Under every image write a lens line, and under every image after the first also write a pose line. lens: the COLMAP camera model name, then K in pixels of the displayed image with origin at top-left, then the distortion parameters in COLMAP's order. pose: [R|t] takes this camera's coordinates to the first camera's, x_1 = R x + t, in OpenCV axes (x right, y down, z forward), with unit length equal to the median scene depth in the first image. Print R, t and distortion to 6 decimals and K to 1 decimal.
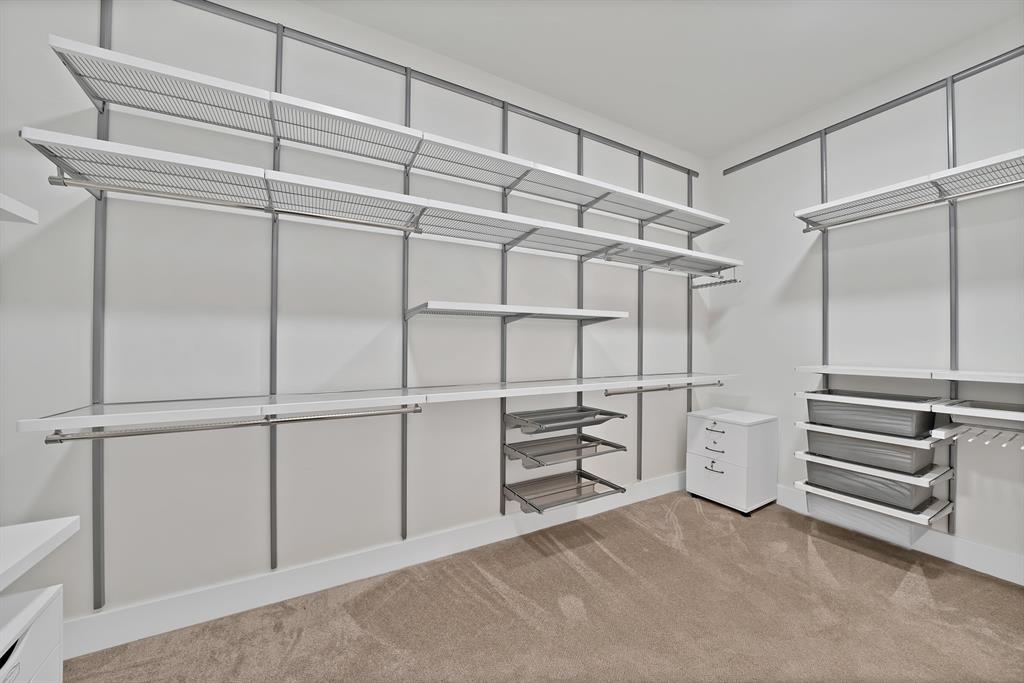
lens RADIAL K [[363.2, 0, 515.1], [0, 363.2, 336.7], [0, 0, 1]] dist [0.001536, 0.000079]
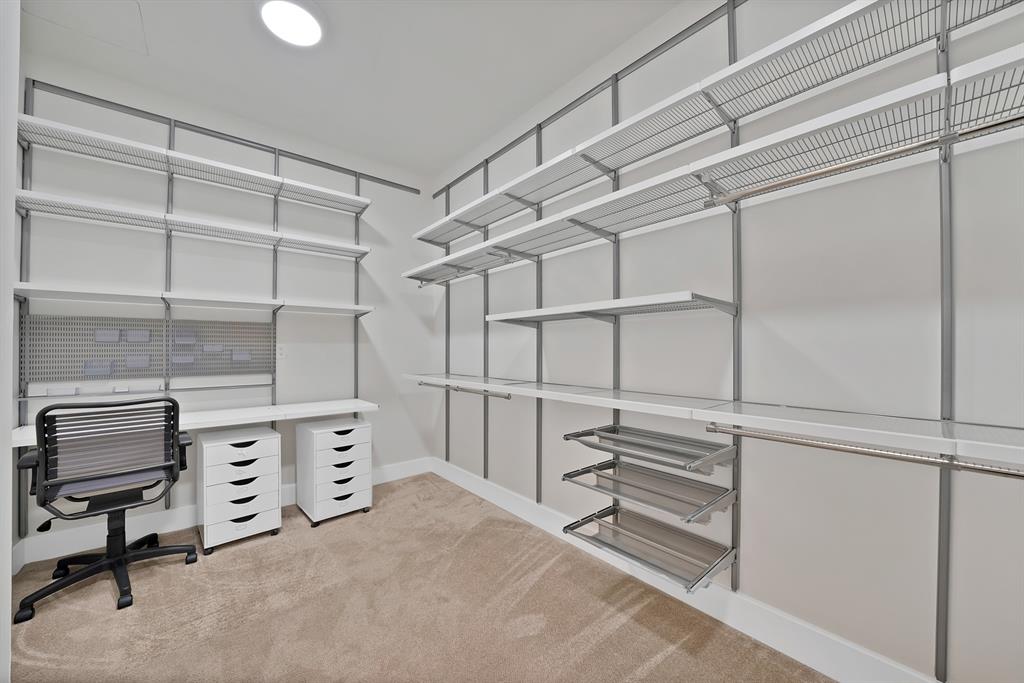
lens RADIAL K [[363.2, 0, 514.2], [0, 363.2, 347.1], [0, 0, 1]] dist [0.001536, 0.000079]
pose [[0.234053, -0.010772, -0.972164, 0.894802], [0.007630, 0.999928, -0.009242, 0.030004], [0.972194, -0.005254, 0.234119, 0.634750]]
